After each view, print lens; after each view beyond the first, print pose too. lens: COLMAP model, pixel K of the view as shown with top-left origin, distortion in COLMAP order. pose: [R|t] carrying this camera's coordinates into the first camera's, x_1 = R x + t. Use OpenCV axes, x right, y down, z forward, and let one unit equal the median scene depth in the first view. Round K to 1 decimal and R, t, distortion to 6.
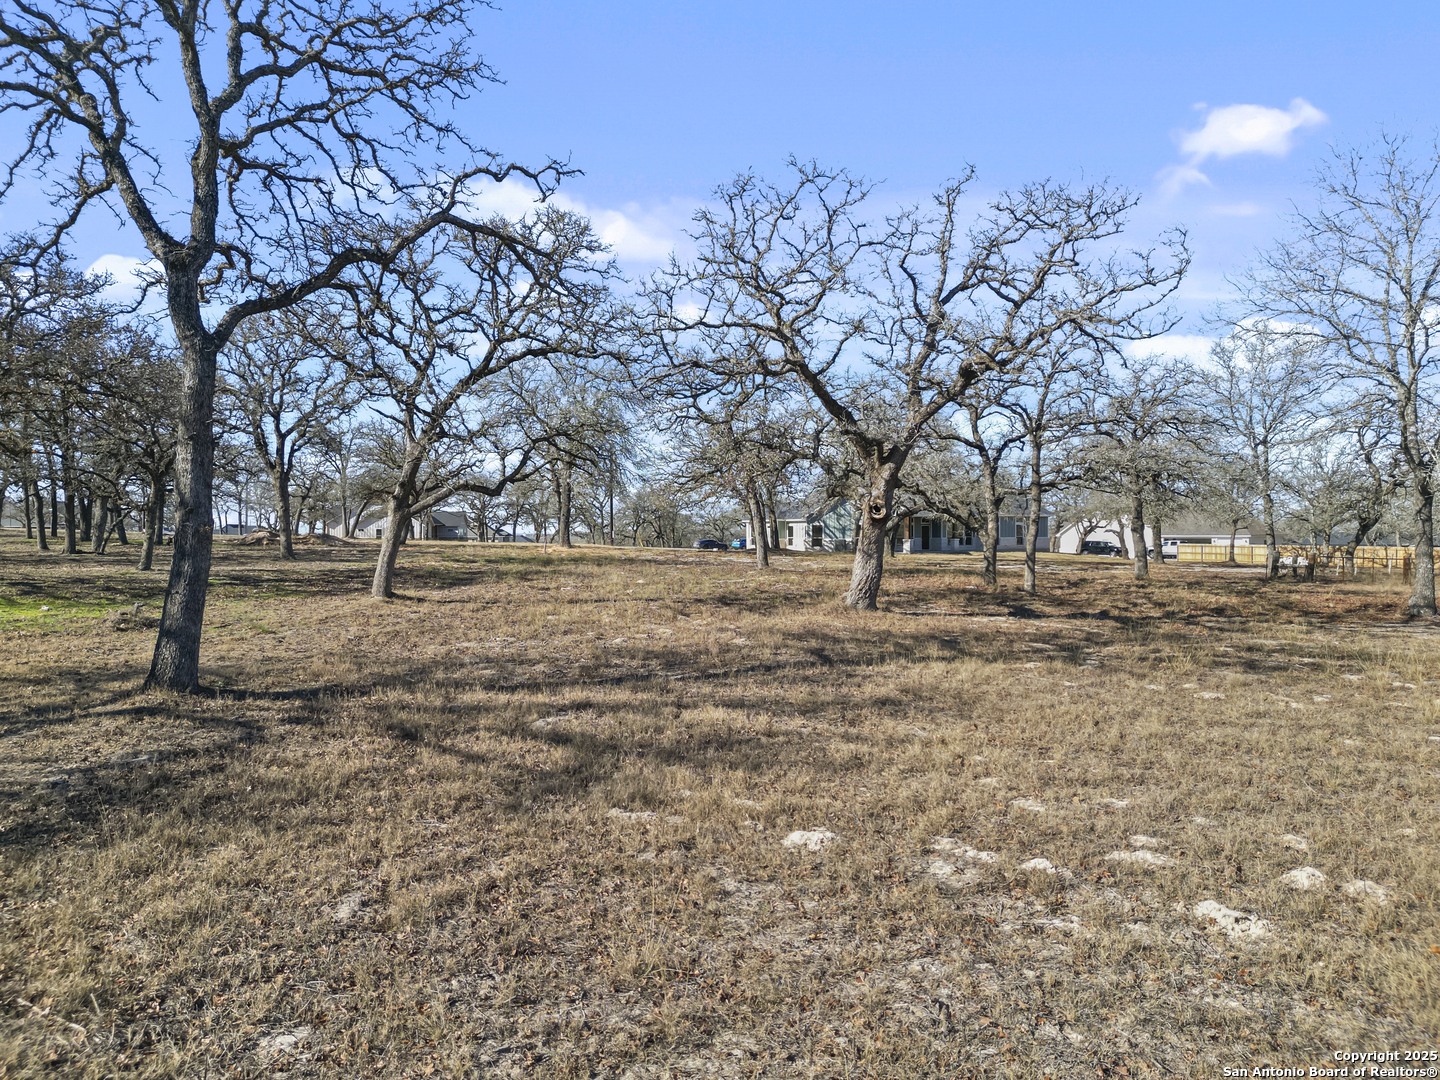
lens RADIAL K [[1018.5, 0, 721.4], [0, 1018.5, 537.1], [0, 0, 1]] dist [0.082304, -0.078628]
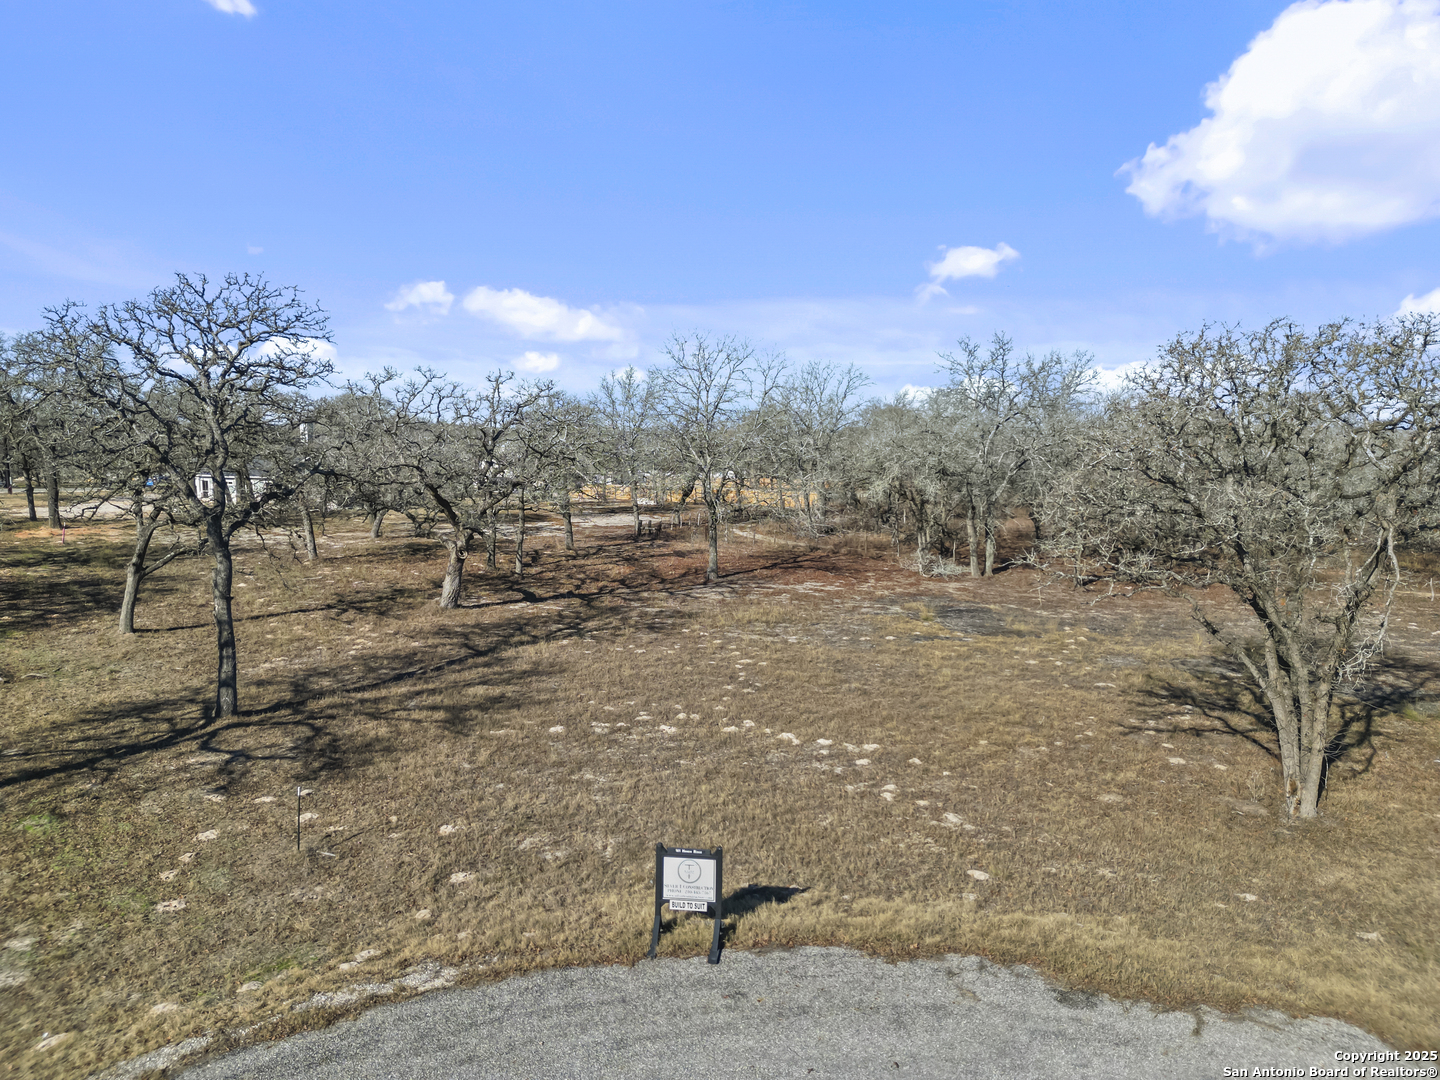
lens RADIAL K [[1018.5, 0, 721.4], [0, 1018.5, 537.1], [0, 0, 1]] dist [0.082304, -0.078628]
pose [[0.828067, -0.057803, 0.557642, -0.426779], [-0.002786, 0.994234, 0.107195, -0.226826], [-0.560623, -0.090318, 0.823131, -0.658038]]
